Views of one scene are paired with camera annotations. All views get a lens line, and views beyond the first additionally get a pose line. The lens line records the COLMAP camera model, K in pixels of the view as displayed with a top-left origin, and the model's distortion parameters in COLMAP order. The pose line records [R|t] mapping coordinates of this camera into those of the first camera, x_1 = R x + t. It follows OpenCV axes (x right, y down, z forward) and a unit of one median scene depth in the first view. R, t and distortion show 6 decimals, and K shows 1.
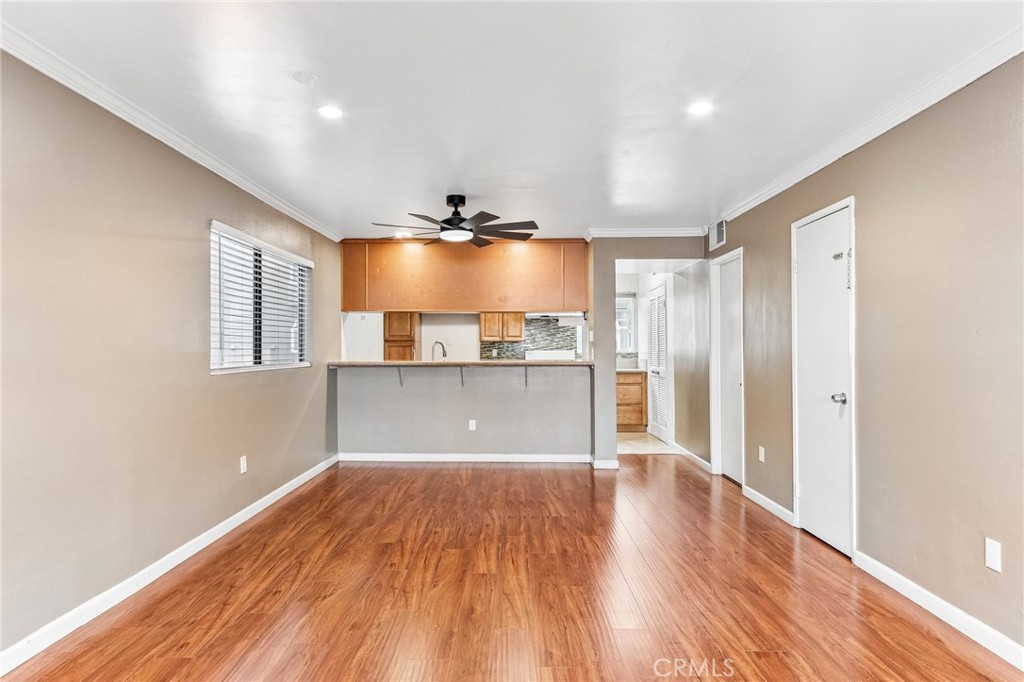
lens RADIAL K [[563.1, 0, 500.9], [0, 563.1, 347.4], [0, 0, 1]] dist [0.023035, -0.004077]
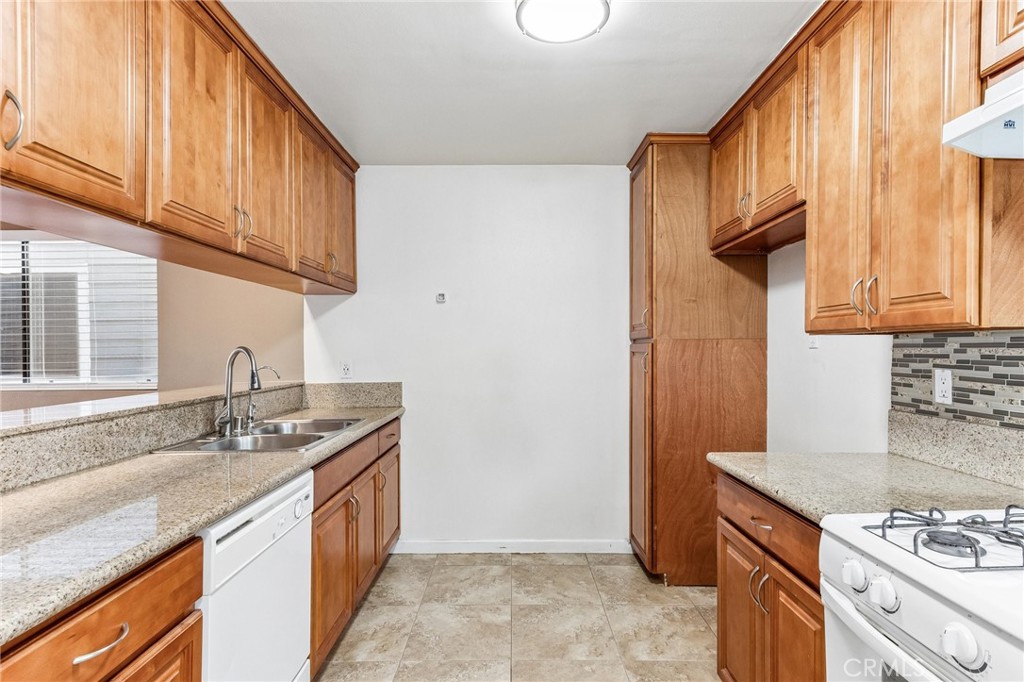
lens RADIAL K [[532.3, 0, 511.2], [0, 532.3, 338.3], [0, 0, 1]] dist [0.007561, 0.000676]
pose [[0.028238, -0.015633, -0.999479, 0.293915], [0.012550, 0.999804, -0.015283, -0.011183], [0.999522, -0.012112, 0.028428, 1.401204]]
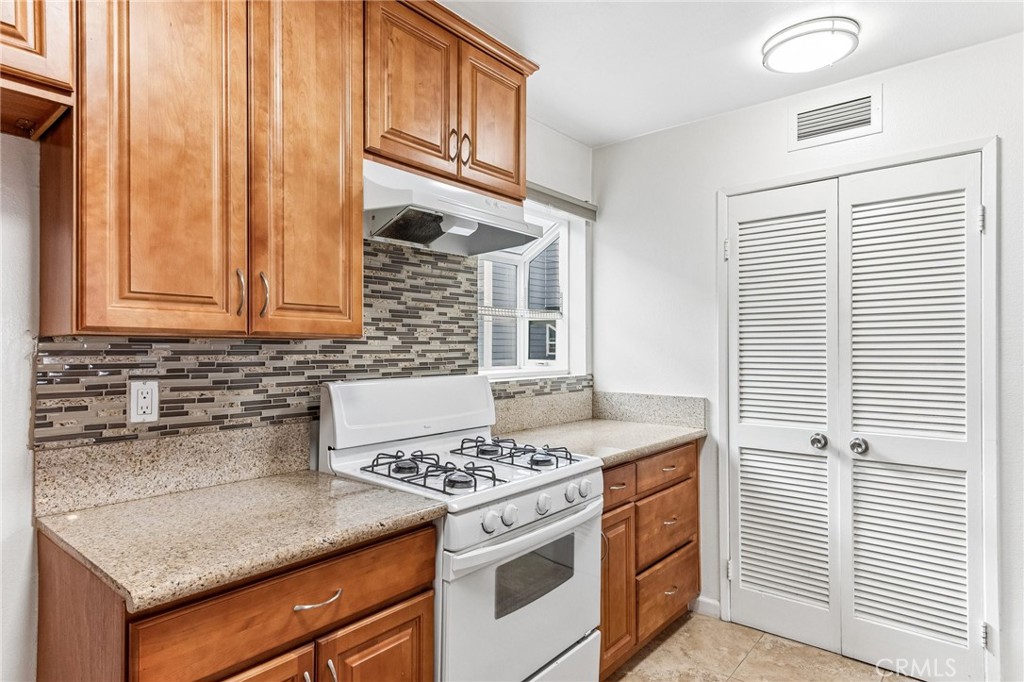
lens RADIAL K [[563.1, 0, 506.8], [0, 563.1, 346.8], [0, 0, 1]] dist [0.023035, -0.004077]
pose [[0.631375, 0.008759, 0.775428, -0.125209], [-0.006839, 0.999960, -0.005726, -0.011165], [-0.775448, -0.001688, 0.631410, 1.347567]]
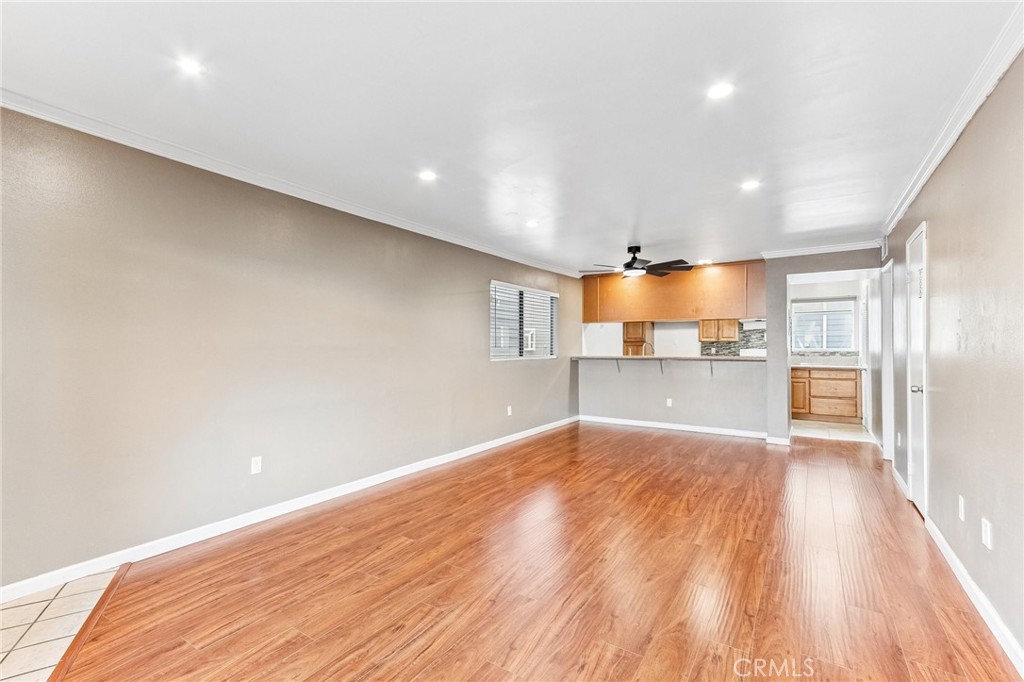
lens RADIAL K [[462.2, 0, 506.4], [0, 462.2, 344.5], [0, 0, 1]] dist [0.027187, 0.000538]
pose [[0.846528, -0.002219, -0.532339, 0.249394], [0.000459, 0.999994, -0.003439, -0.001437], [0.532344, 0.002667, 0.846524, -0.201314]]
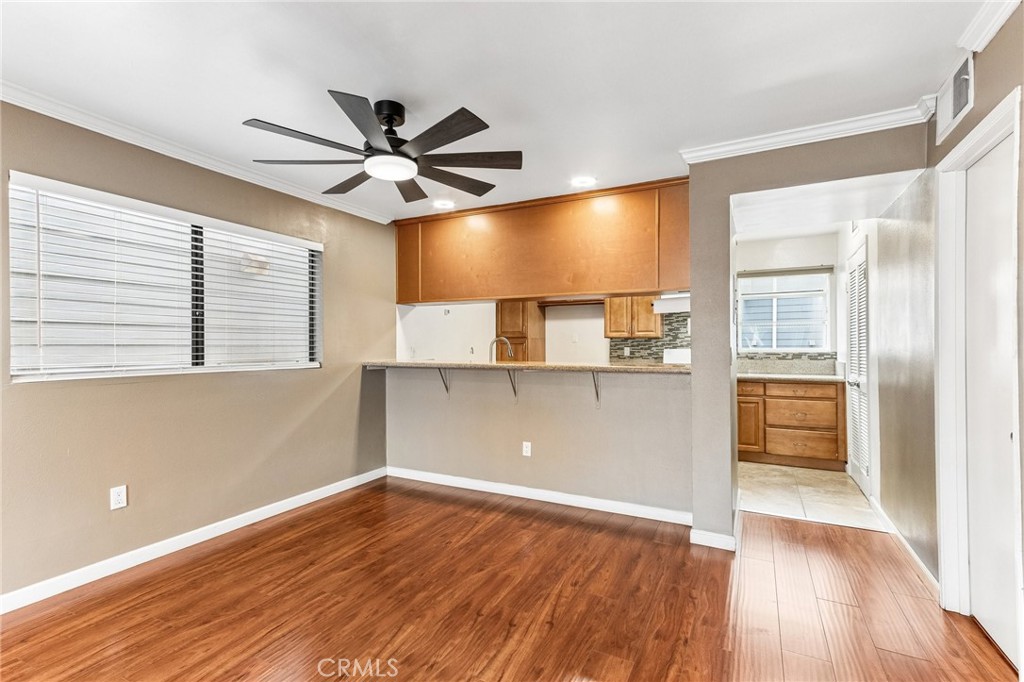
lens RADIAL K [[462.2, 0, 509.1], [0, 462.2, 344.9], [0, 0, 1]] dist [0.027187, 0.000538]
pose [[0.893595, 0.000286, -0.448875, 0.236078], [-0.000077, 1.000000, 0.000484, -0.000369], [0.448875, -0.000398, 0.893595, 0.507493]]
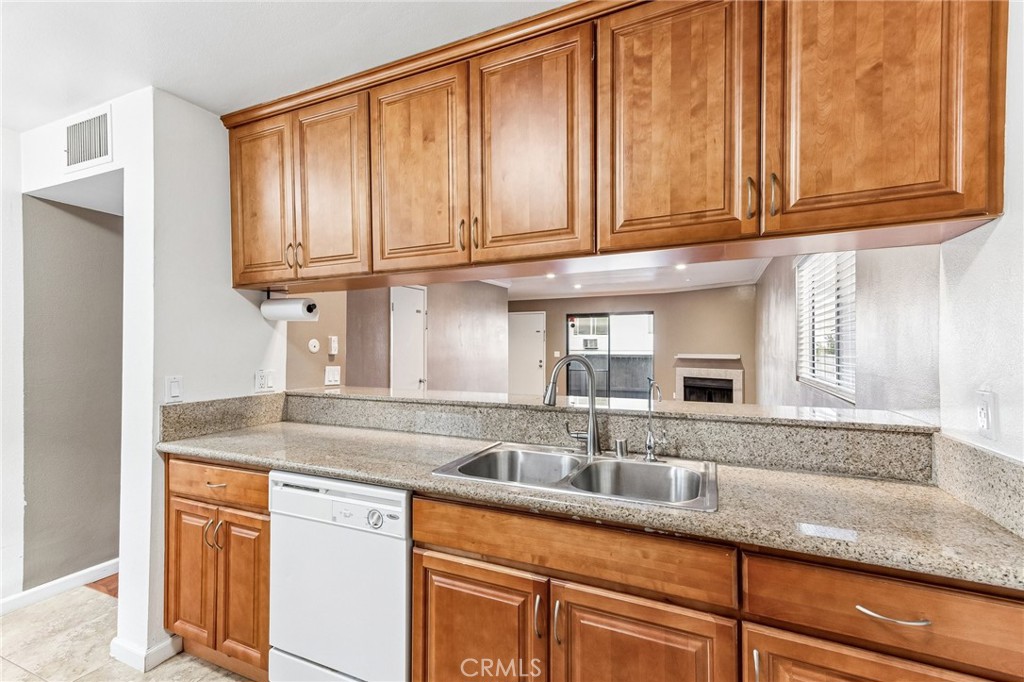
lens RADIAL K [[462.2, 0, 519.5], [0, 462.2, 344.4], [0, 0, 1]] dist [0.027187, 0.000538]
pose [[-0.932415, 0.007447, 0.361312, -0.205218], [0.004266, 0.999945, -0.009600, -0.018020], [-0.361364, -0.007410, -0.932396, 1.510404]]
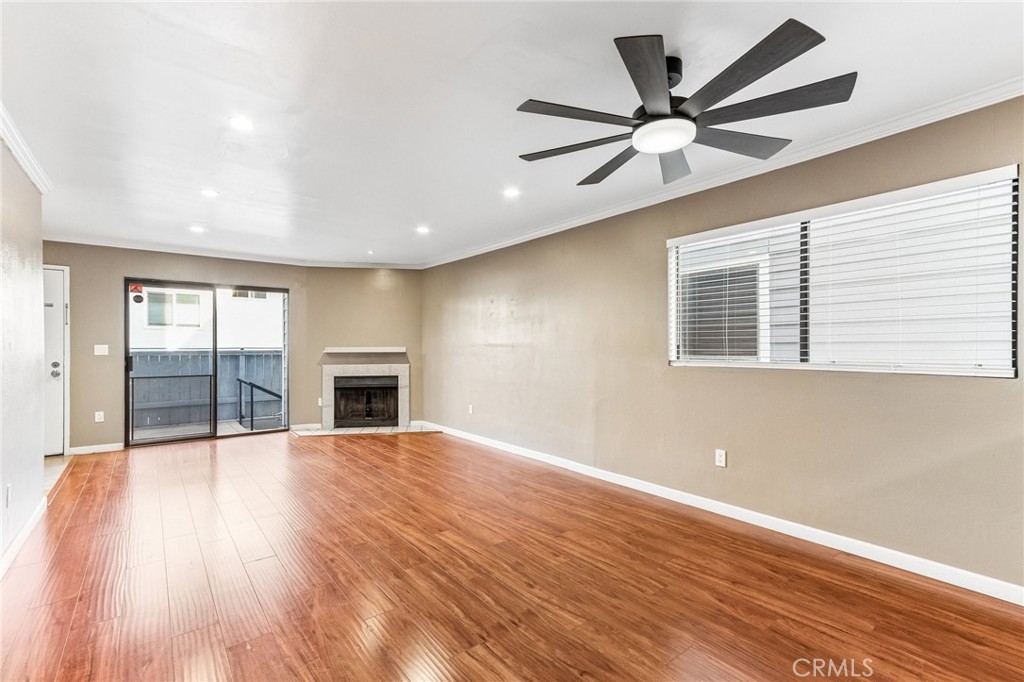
lens RADIAL K [[462.2, 0, 505.2], [0, 462.2, 350.8], [0, 0, 1]] dist [0.027187, 0.000538]
pose [[-0.780353, 0.011225, -0.625238, 0.278473], [0.006997, 0.999933, 0.009220, 0.003550], [0.625300, 0.002820, -0.780380, 1.076253]]
